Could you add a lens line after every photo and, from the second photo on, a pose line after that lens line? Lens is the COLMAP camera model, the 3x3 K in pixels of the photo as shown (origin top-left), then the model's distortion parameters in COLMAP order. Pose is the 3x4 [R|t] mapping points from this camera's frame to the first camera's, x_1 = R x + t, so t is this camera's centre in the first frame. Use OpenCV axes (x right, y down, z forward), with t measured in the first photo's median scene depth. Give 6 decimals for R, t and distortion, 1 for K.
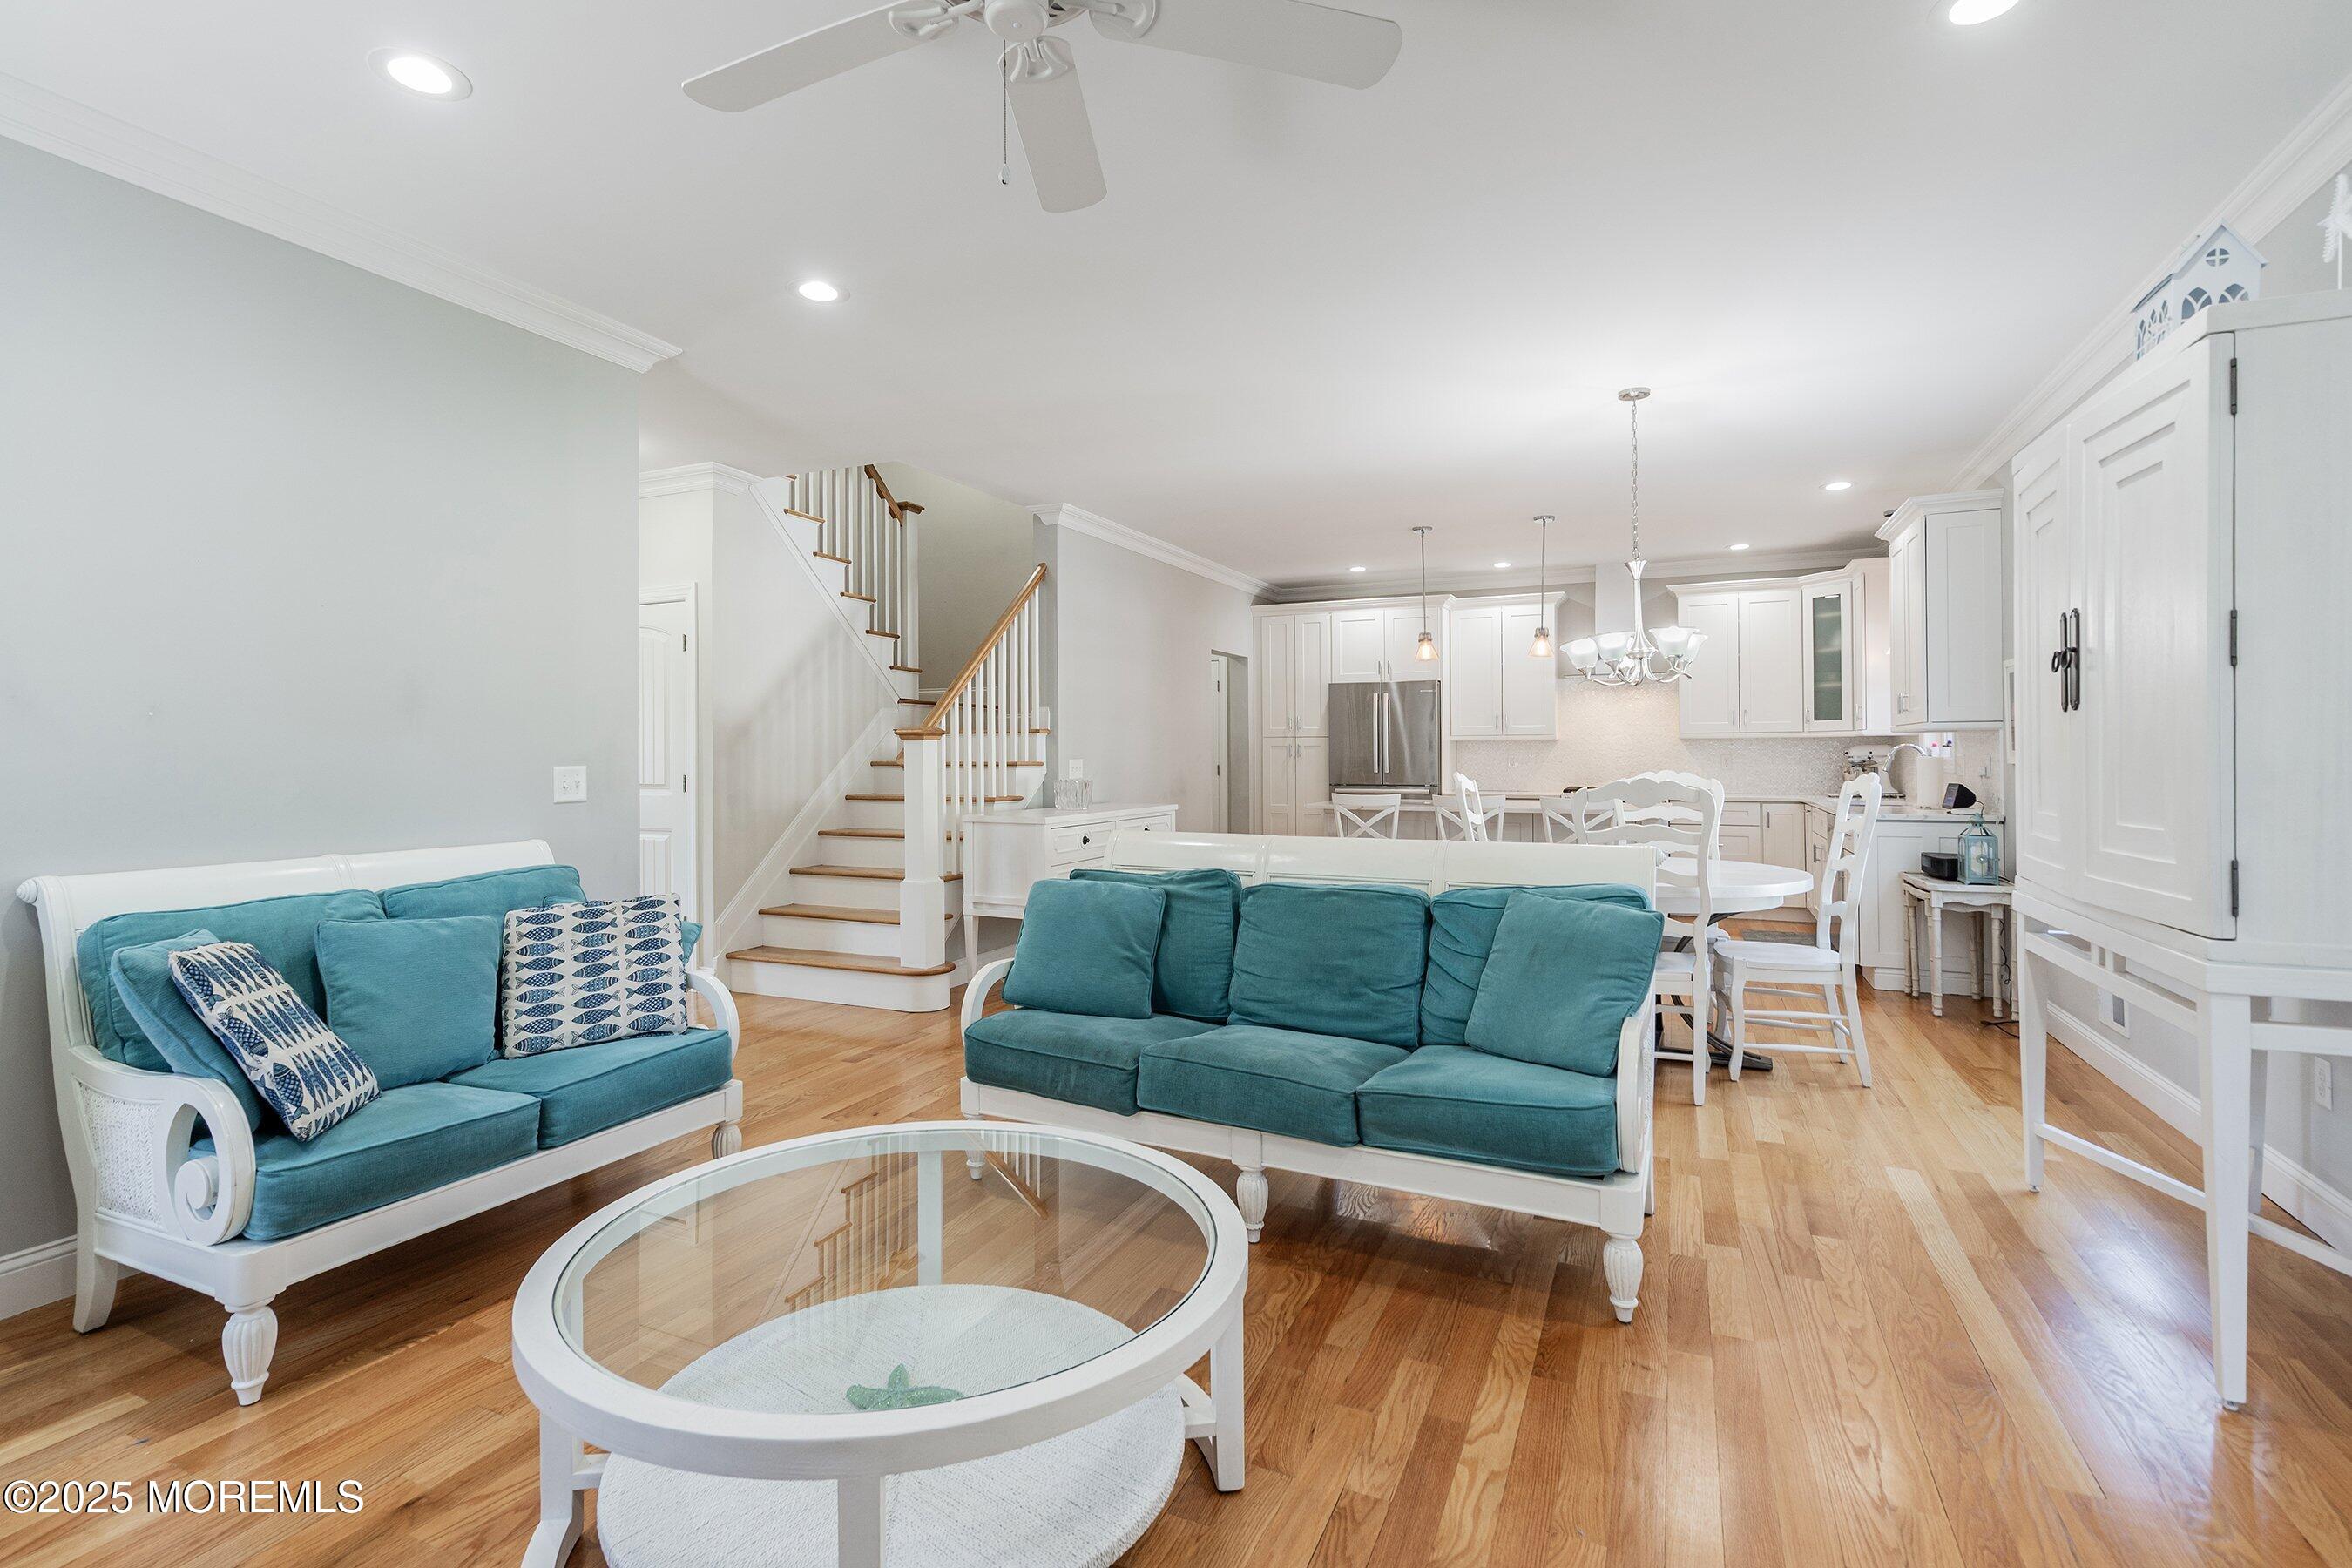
lens RADIAL K [[1103.6, 0, 1192.1], [0, 1103.6, 743.0], [0, 0, 1]] dist [-0.002024, 0.001288]
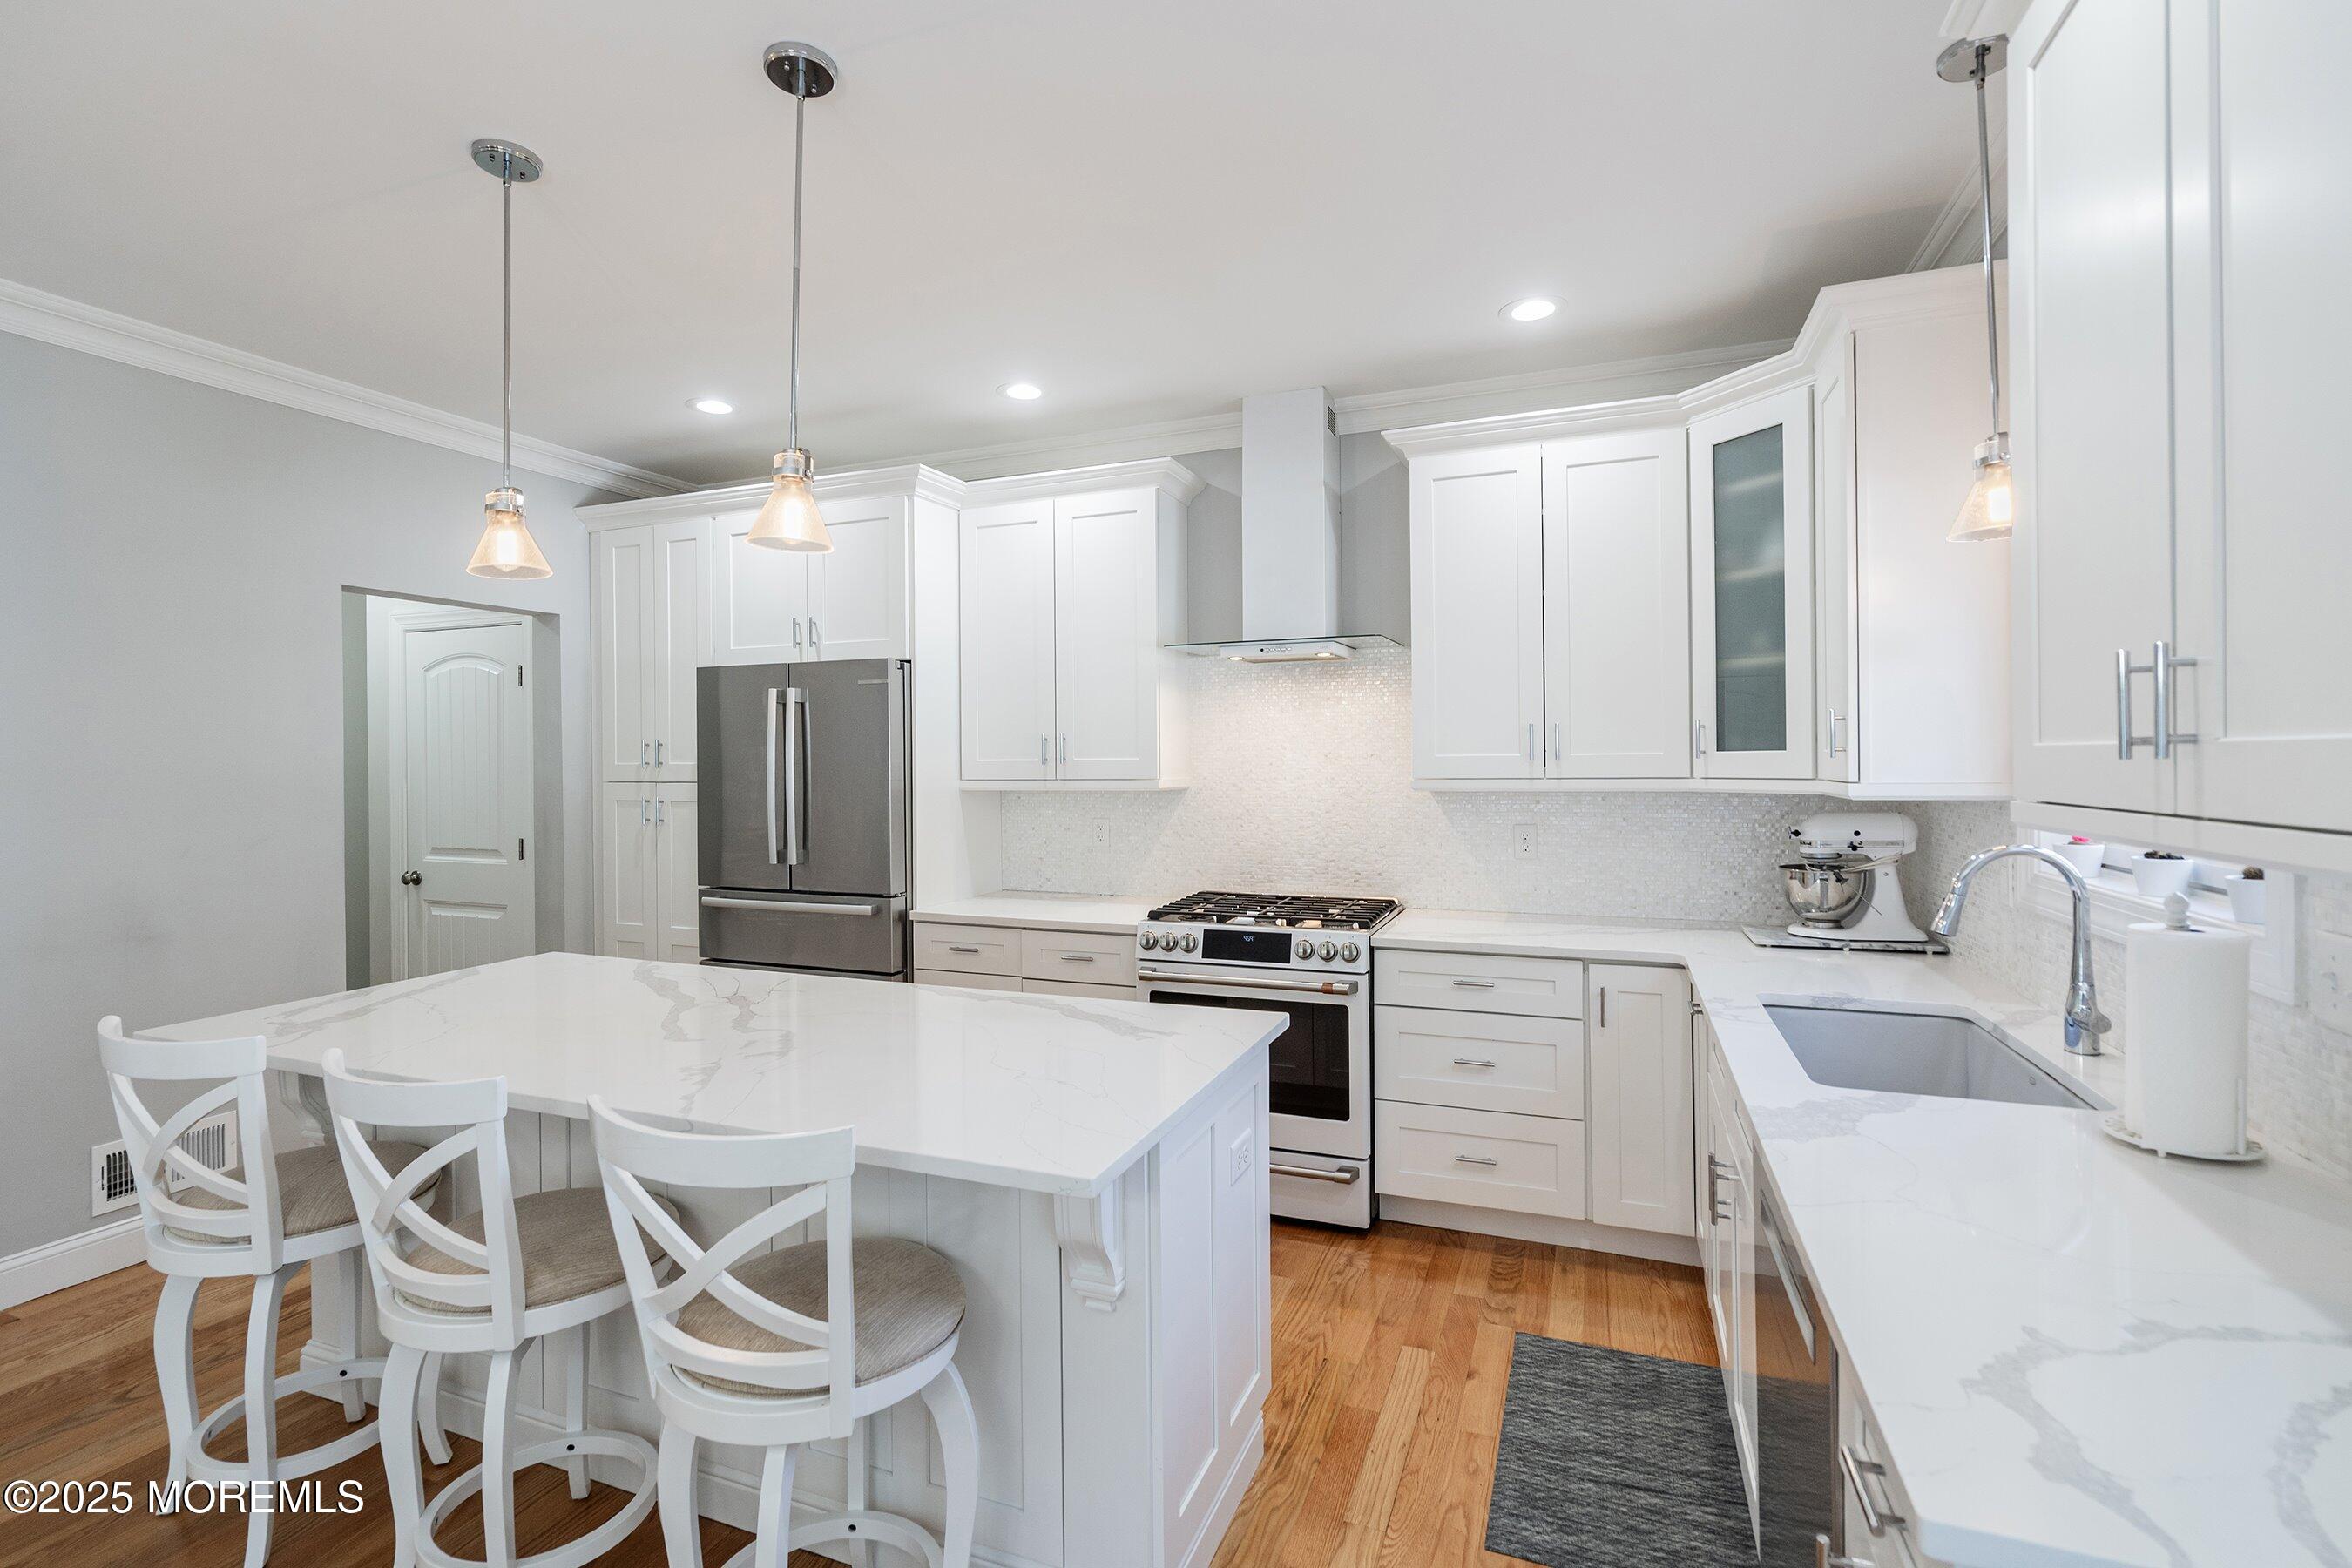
lens RADIAL K [[1103.6, 0, 1186.2], [0, 1103.6, 760.0], [0, 0, 1]] dist [-0.002024, 0.001288]
pose [[0.998519, -0.006130, 0.054064, 0.324367], [0.005491, 0.999913, 0.011961, -0.021144], [-0.054133, -0.011646, 0.998466, 0.566114]]
